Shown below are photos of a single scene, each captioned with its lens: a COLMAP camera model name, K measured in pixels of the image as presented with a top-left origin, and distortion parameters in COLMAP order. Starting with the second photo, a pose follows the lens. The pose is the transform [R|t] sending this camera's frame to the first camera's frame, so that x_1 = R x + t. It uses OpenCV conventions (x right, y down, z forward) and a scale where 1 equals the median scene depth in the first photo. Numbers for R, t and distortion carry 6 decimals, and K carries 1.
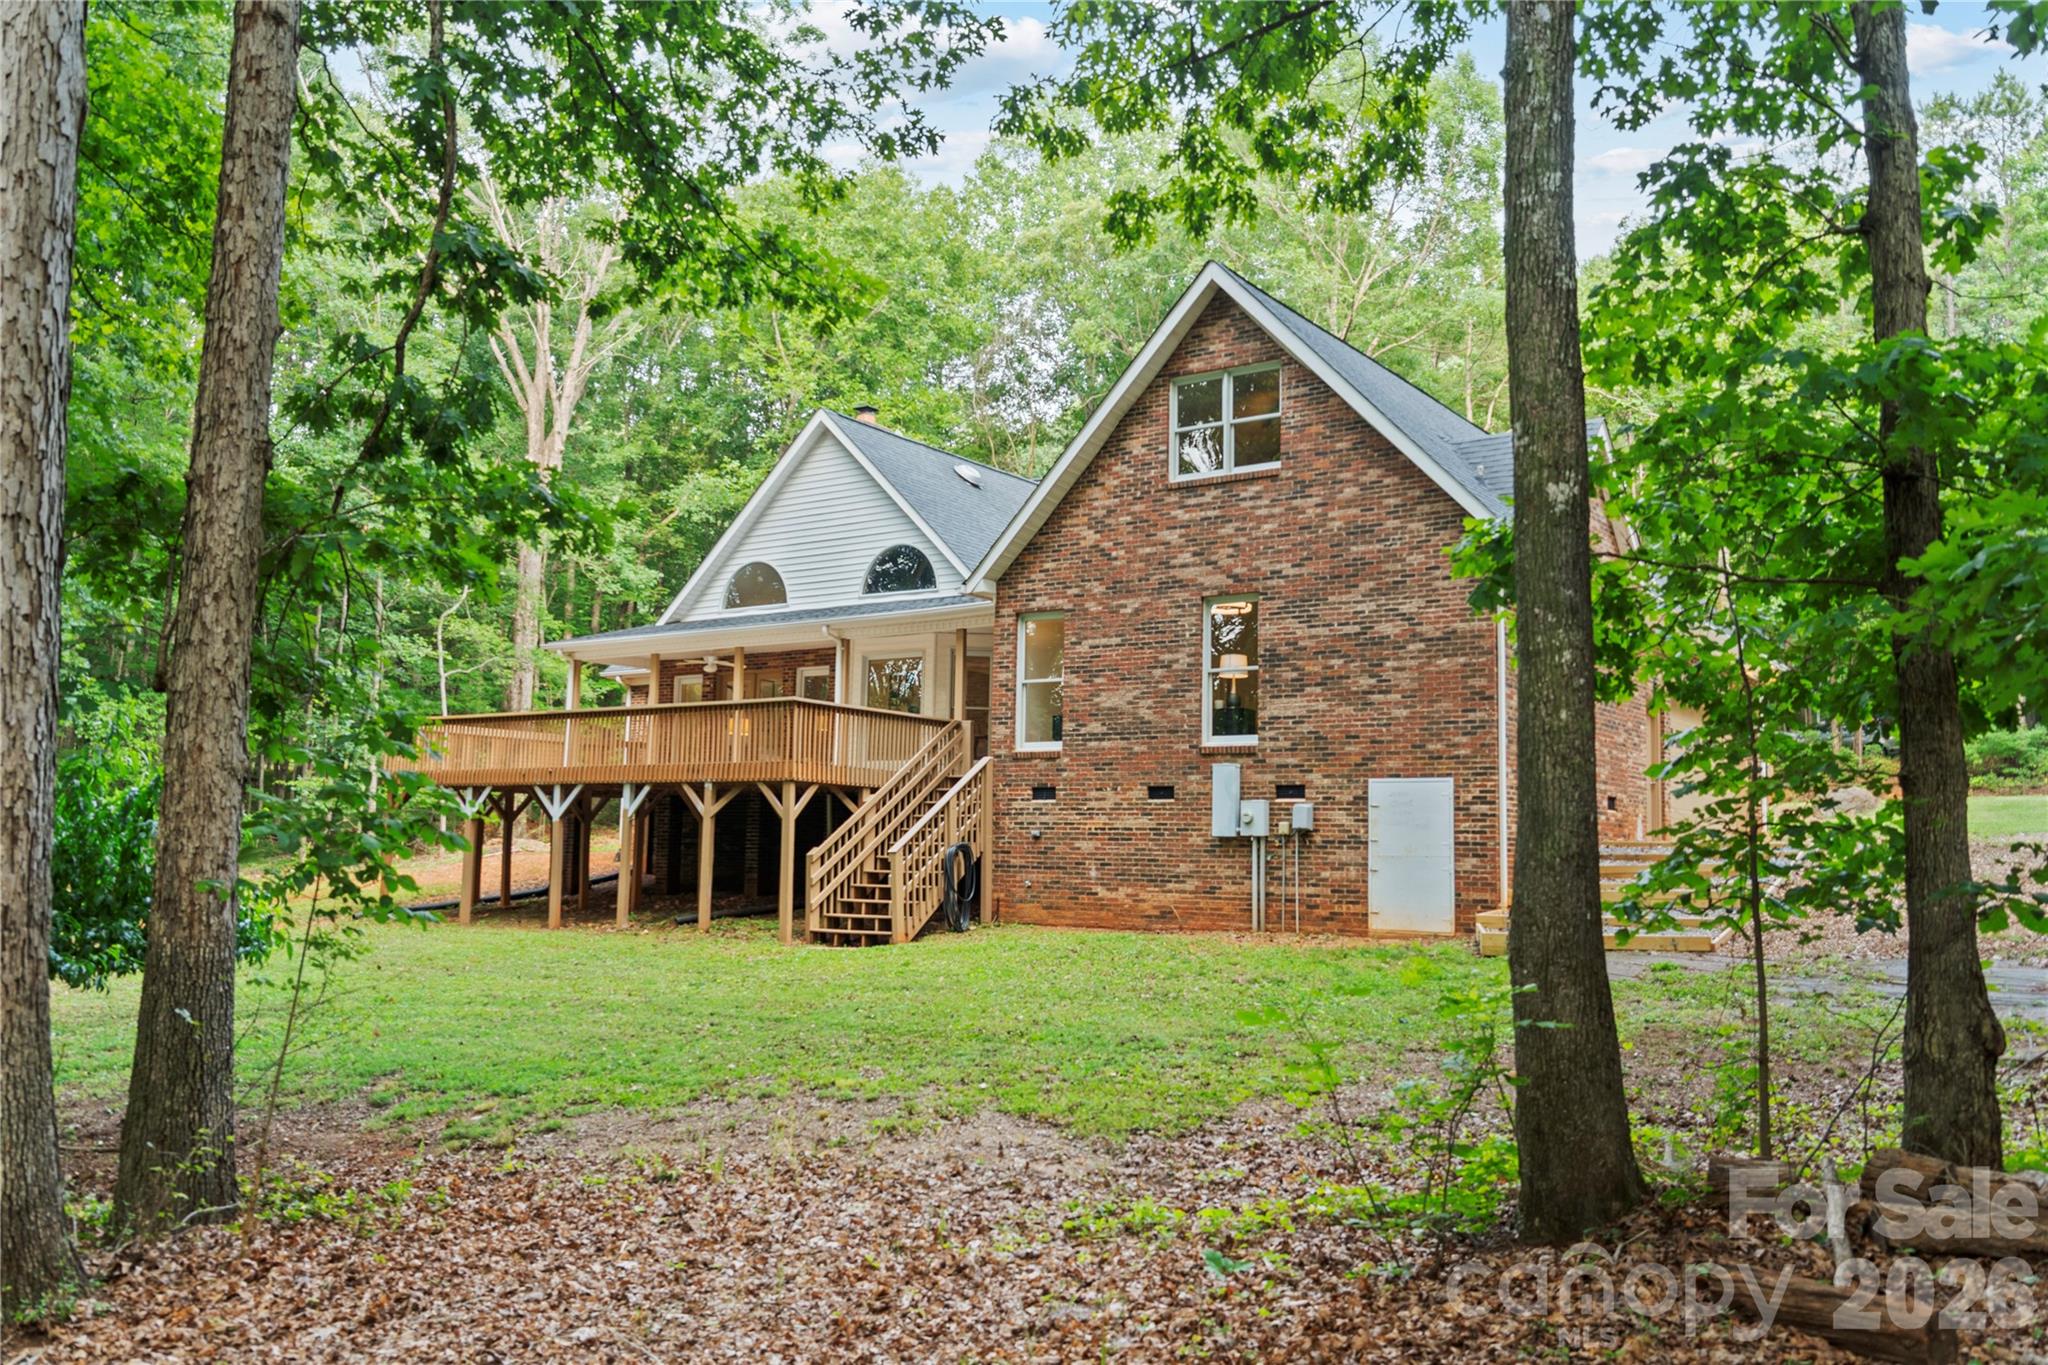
lens RADIAL K [[1712.2, 0, 1026.5], [0, 1712.2, 674.3], [0, 0, 1]] dist [0.083386, -0.000077]
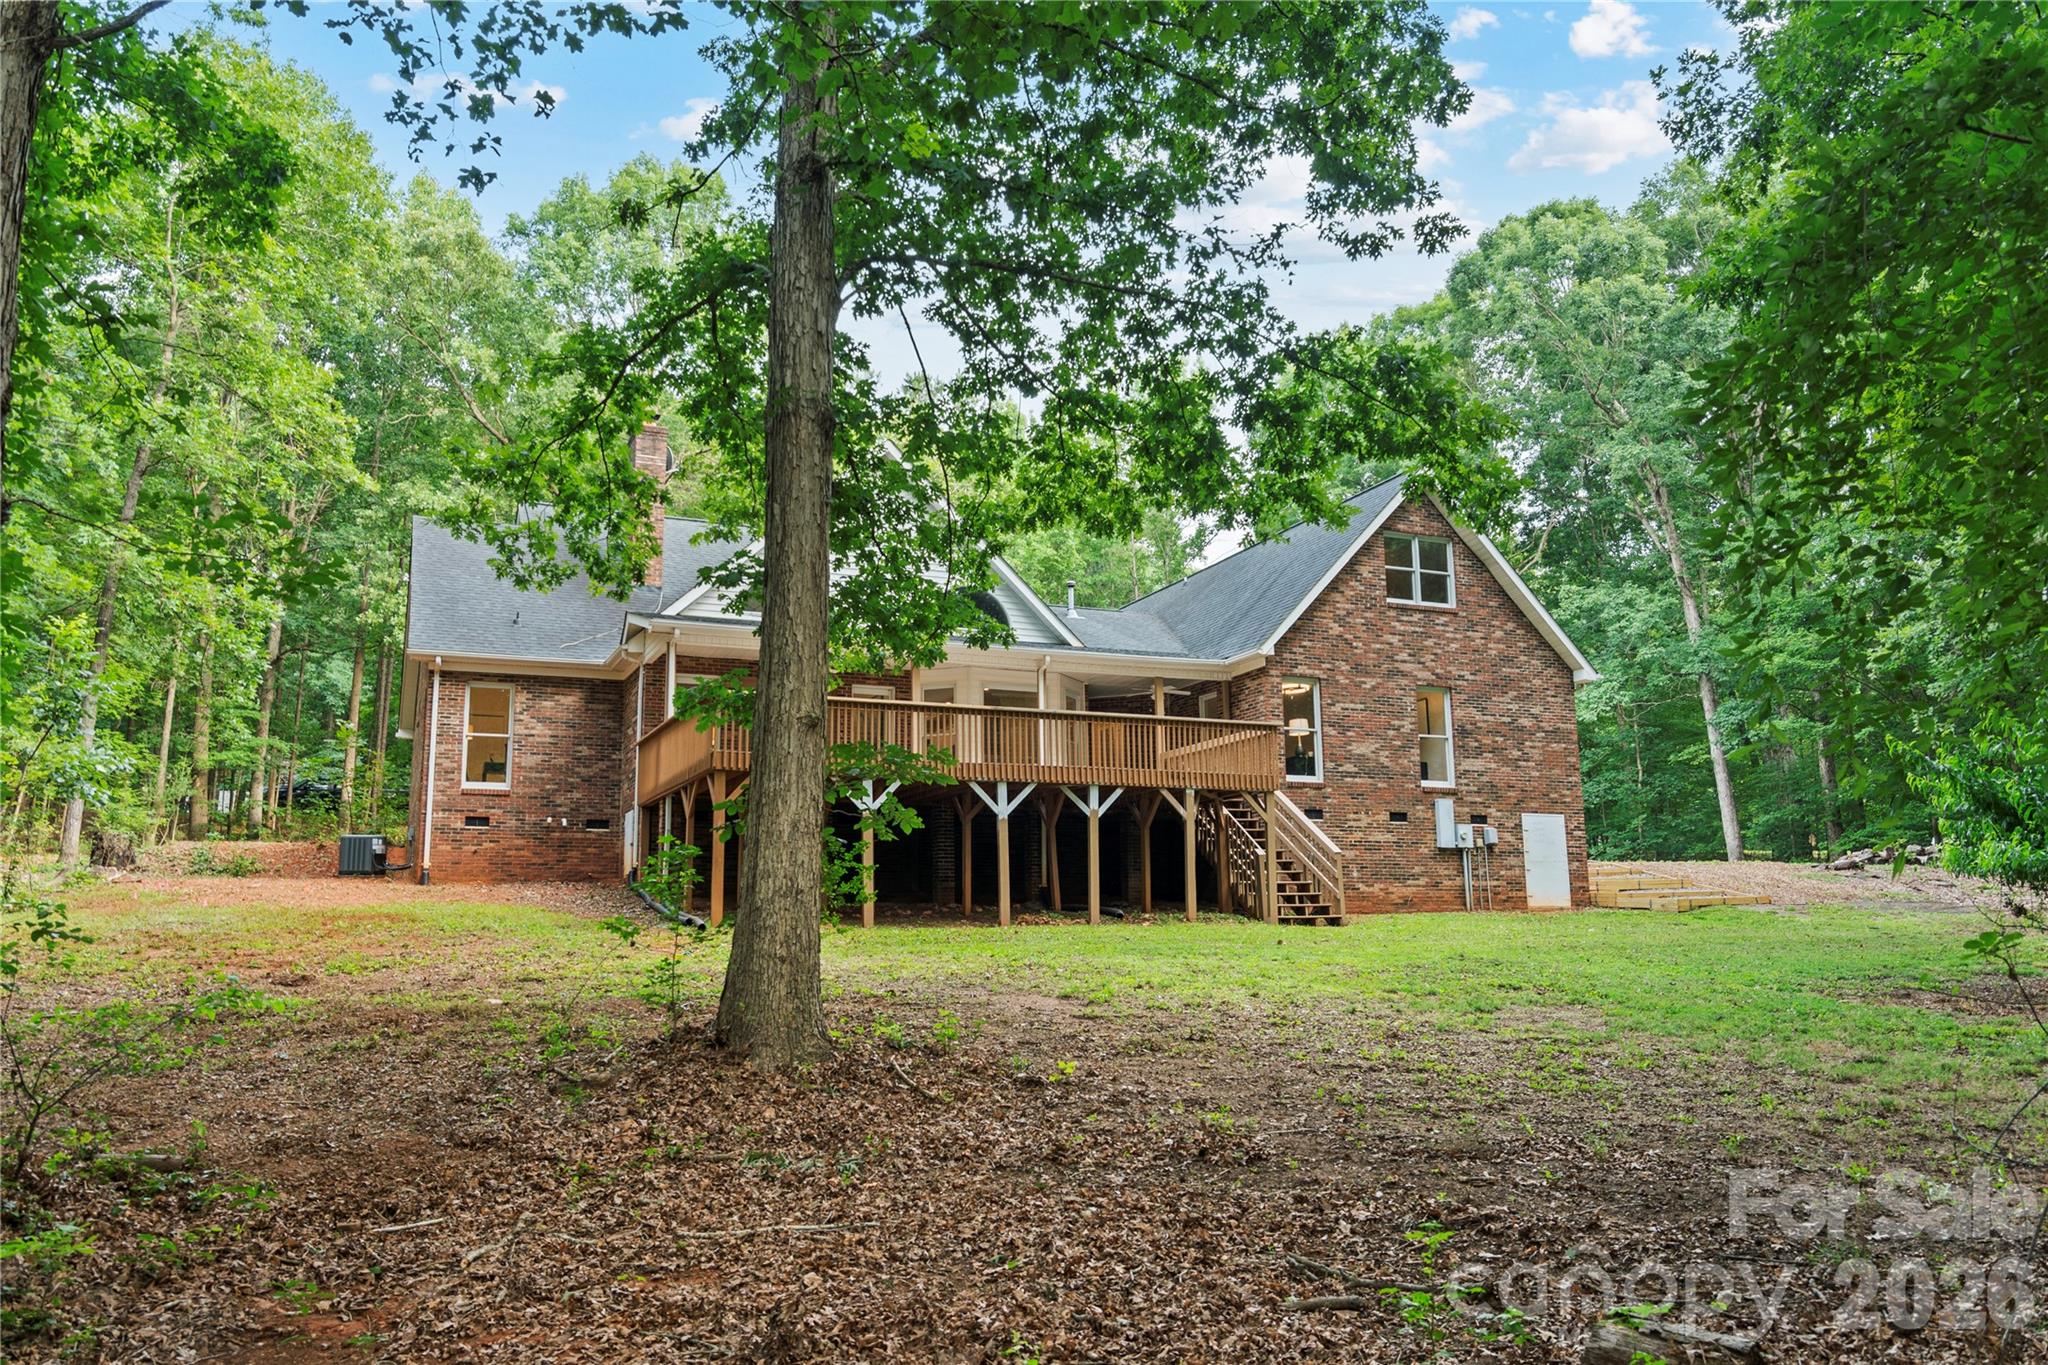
lens RADIAL K [[1471.2, 0, 1019.7], [0, 1471.2, 682.0], [0, 0, 1]] dist [-0.001430, -0.000213]
pose [[0.519517, 0.123518, 0.845485, -1.113674], [-0.078255, 0.992216, -0.096870, 0.098854], [-0.850869, -0.015838, 0.525139, 0.612834]]
